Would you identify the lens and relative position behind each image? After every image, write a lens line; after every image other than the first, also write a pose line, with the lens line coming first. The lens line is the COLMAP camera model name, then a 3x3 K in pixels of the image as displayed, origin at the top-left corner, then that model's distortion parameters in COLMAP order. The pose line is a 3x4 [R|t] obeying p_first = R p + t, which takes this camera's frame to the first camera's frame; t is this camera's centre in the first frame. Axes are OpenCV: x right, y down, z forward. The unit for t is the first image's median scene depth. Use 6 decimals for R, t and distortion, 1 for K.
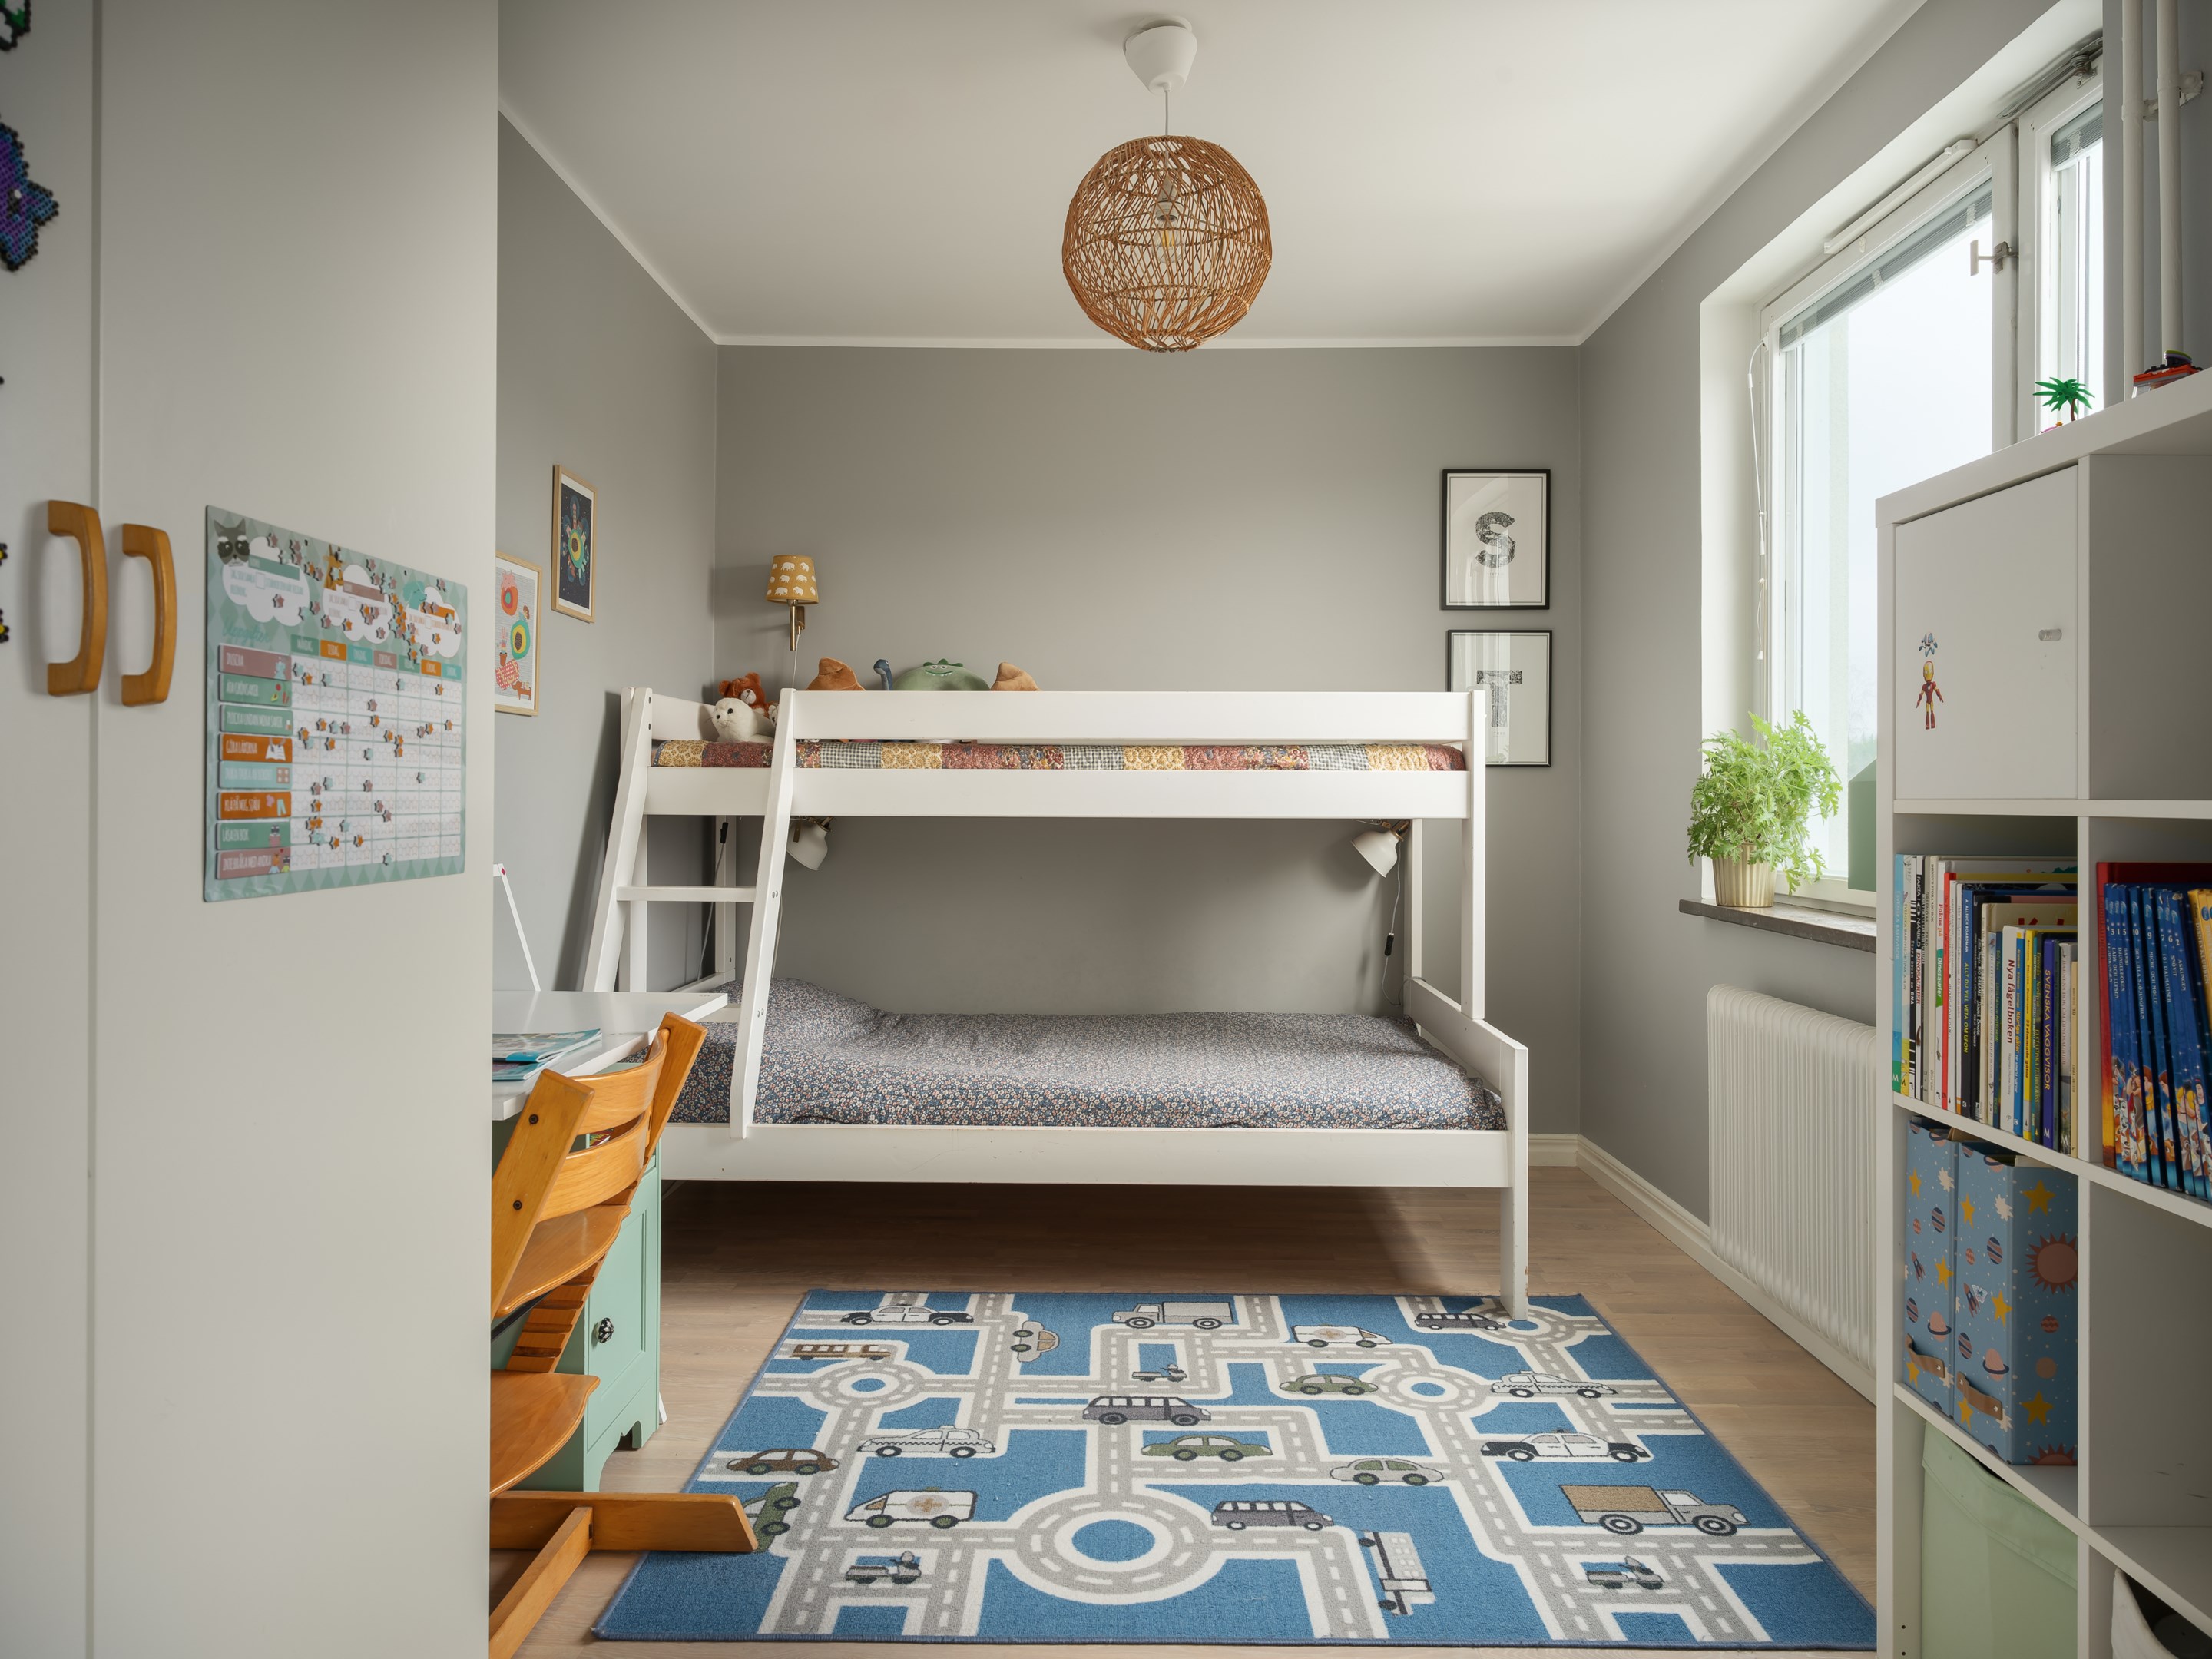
lens RADIAL K [[1461.6, 0, 1108.0], [0, 1461.6, 808.7], [0, 0, 1]] dist [0.000077, 0.000602]
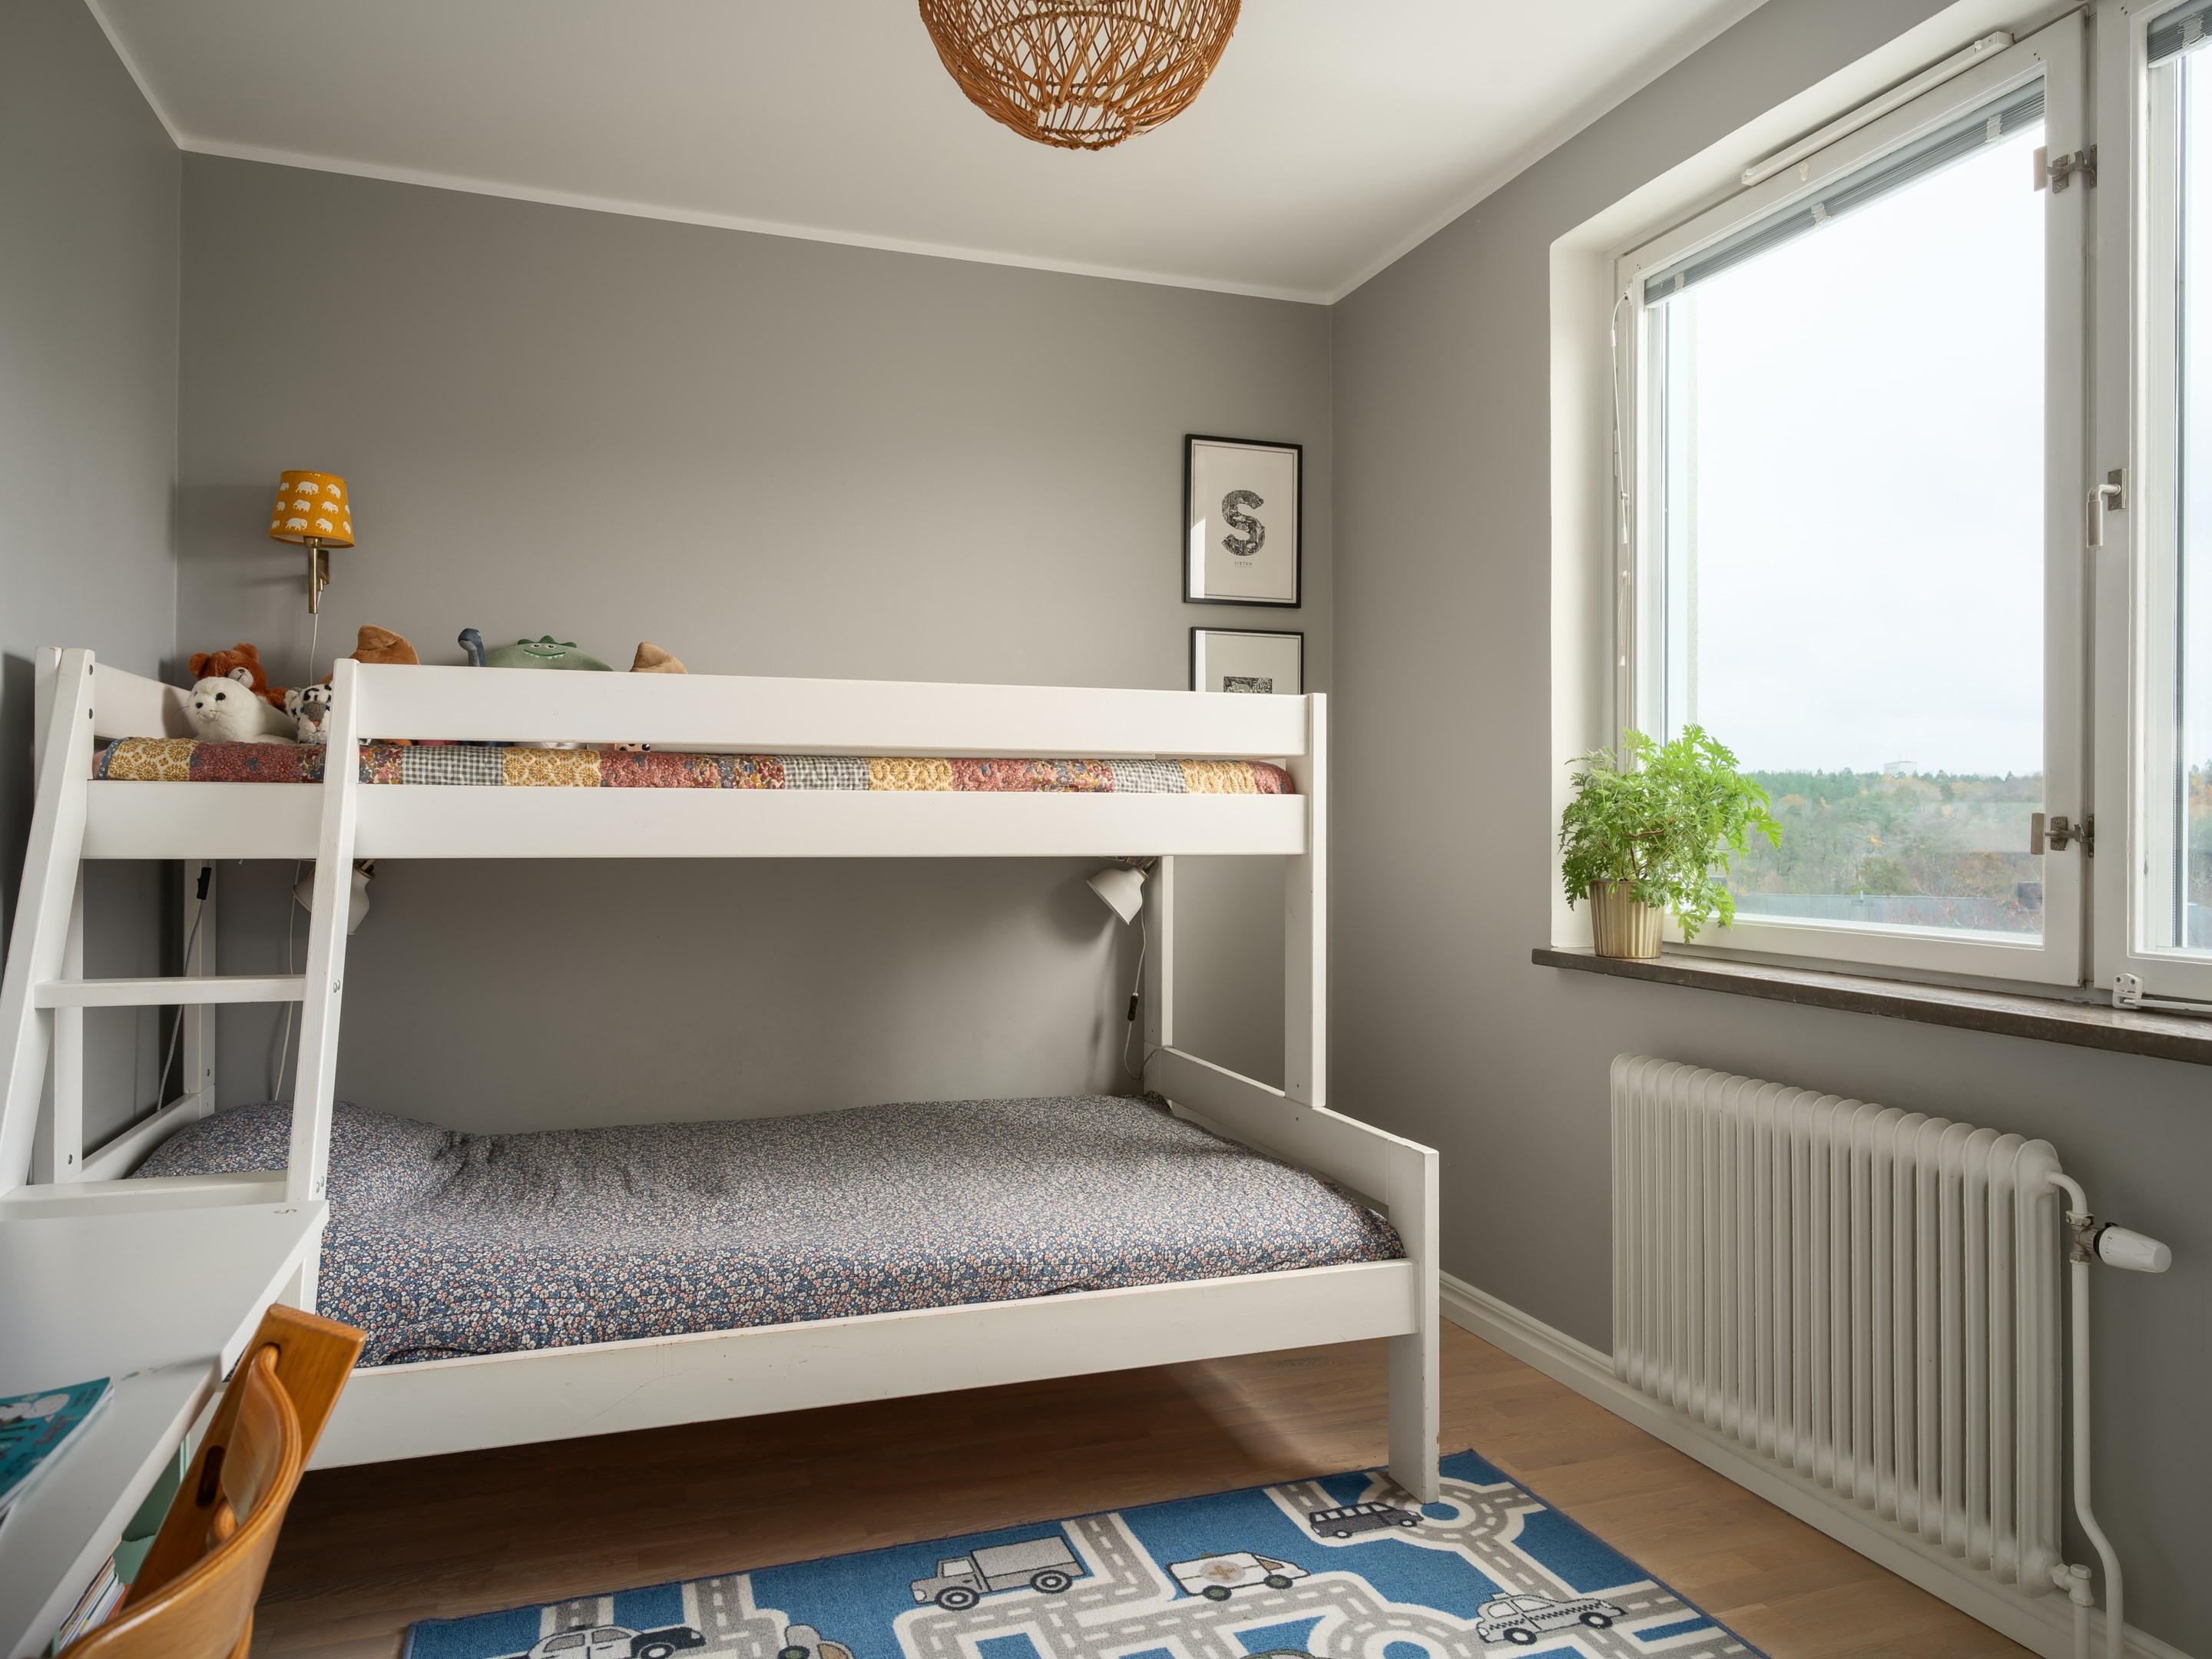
lens RADIAL K [[1461.6, 0, 1098.1], [0, 1461.6, 832.2], [0, 0, 1]] dist [0.000077, 0.000602]
pose [[0.940035, -0.003248, 0.341063, -0.134502], [0.004137, 0.999990, -0.001880, -0.004511], [-0.341053, 0.003178, 0.940039, 0.303130]]
